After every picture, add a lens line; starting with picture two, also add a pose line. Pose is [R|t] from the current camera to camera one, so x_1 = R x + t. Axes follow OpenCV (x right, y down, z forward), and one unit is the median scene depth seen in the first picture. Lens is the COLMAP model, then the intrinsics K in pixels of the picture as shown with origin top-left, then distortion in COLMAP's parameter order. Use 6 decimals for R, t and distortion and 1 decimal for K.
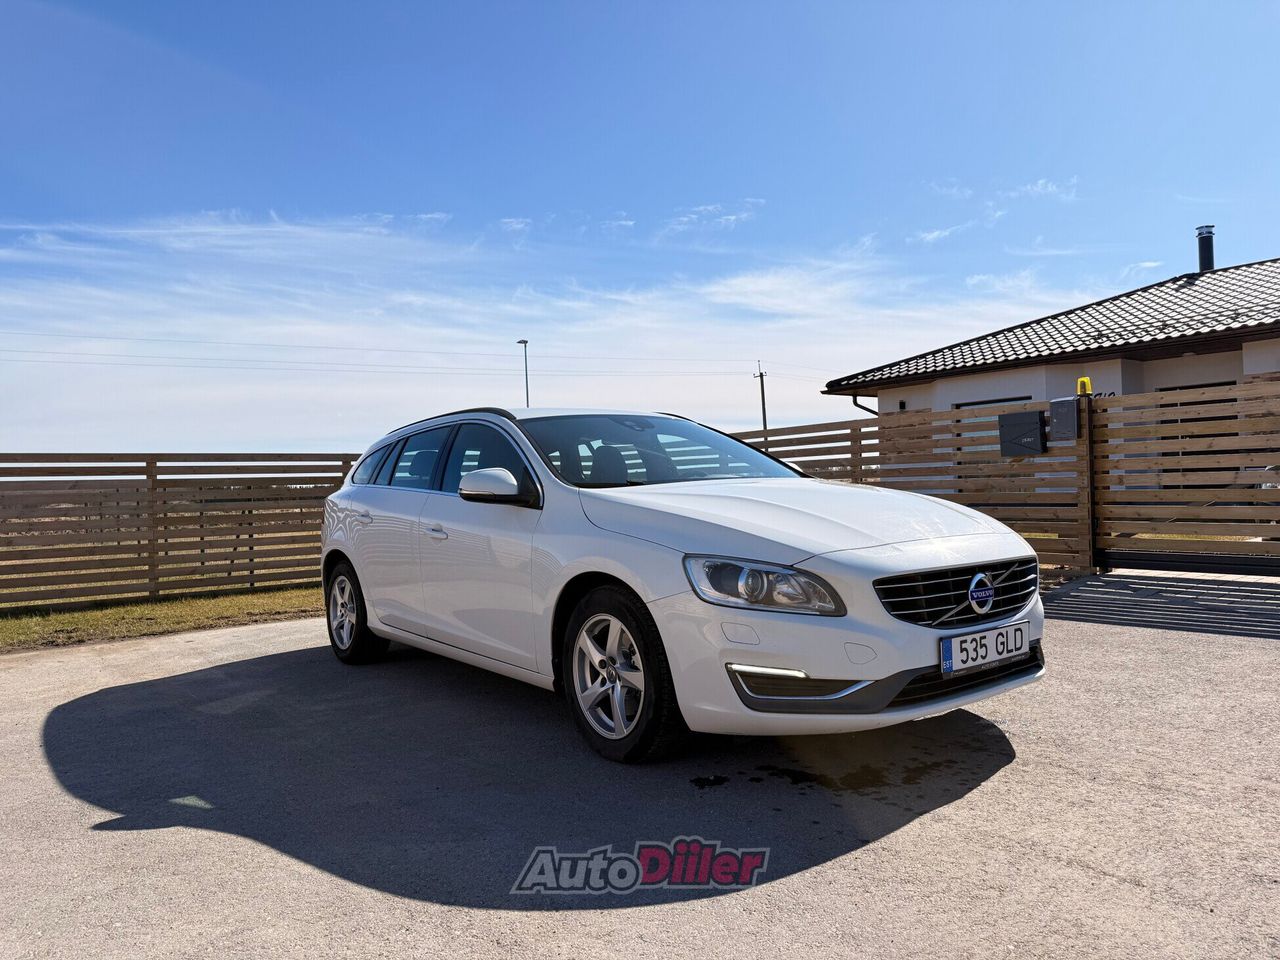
lens RADIAL K [[887.8, 0, 670.5], [0, 887.8, 507.8], [0, 0, 1]] dist [0.047291, -0.036968]
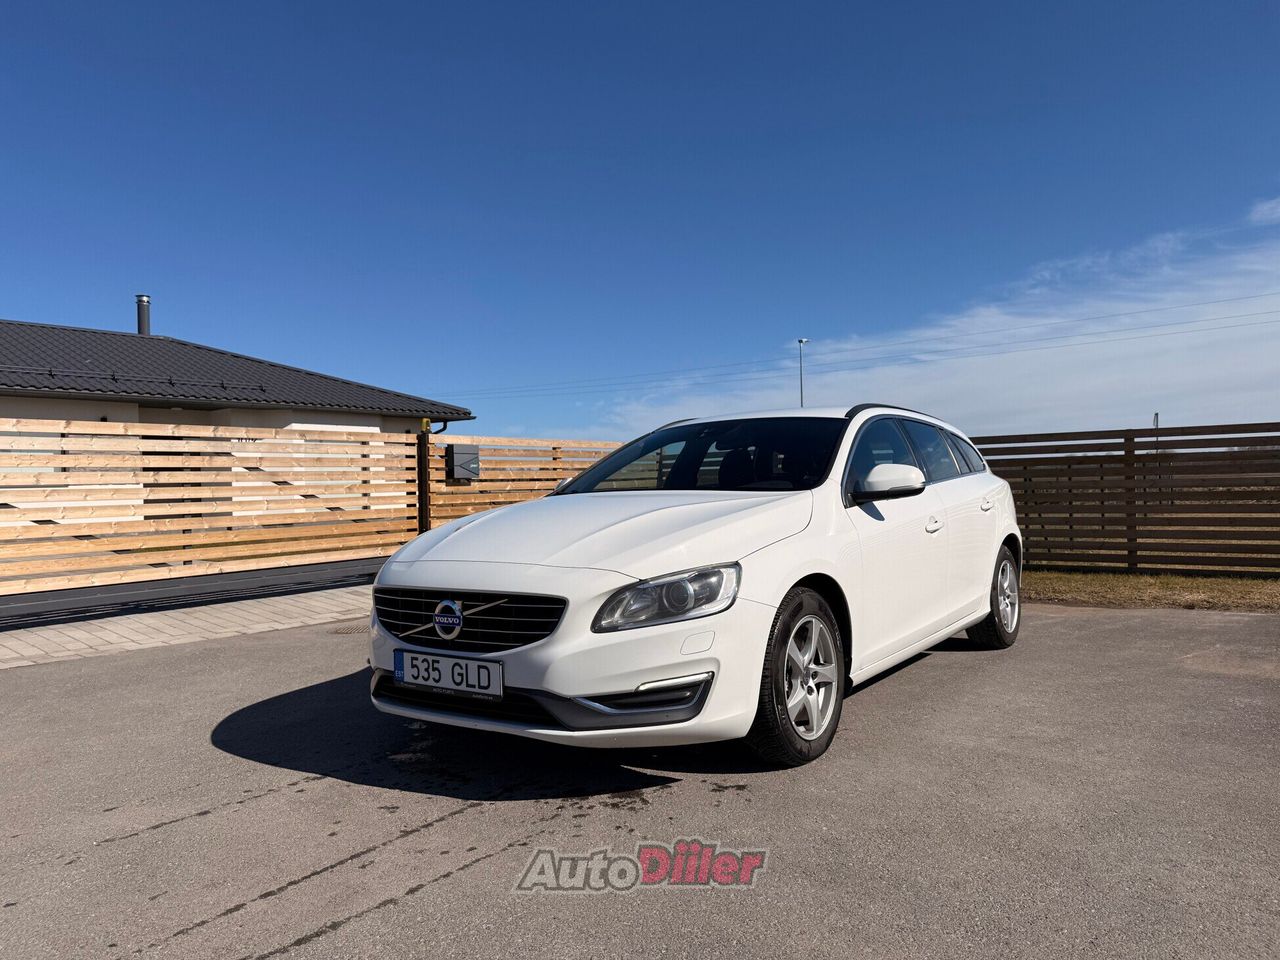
lens RADIAL K [[887.8, 0, 640.4], [0, 887.8, 480.4], [0, 0, 1]] dist [0.047291, -0.036968]
pose [[0.273800, 0.011630, -0.961716, 1.401833], [-0.000411, 0.999928, 0.011976, -0.076846], [0.961787, -0.002884, 0.273785, 0.942679]]
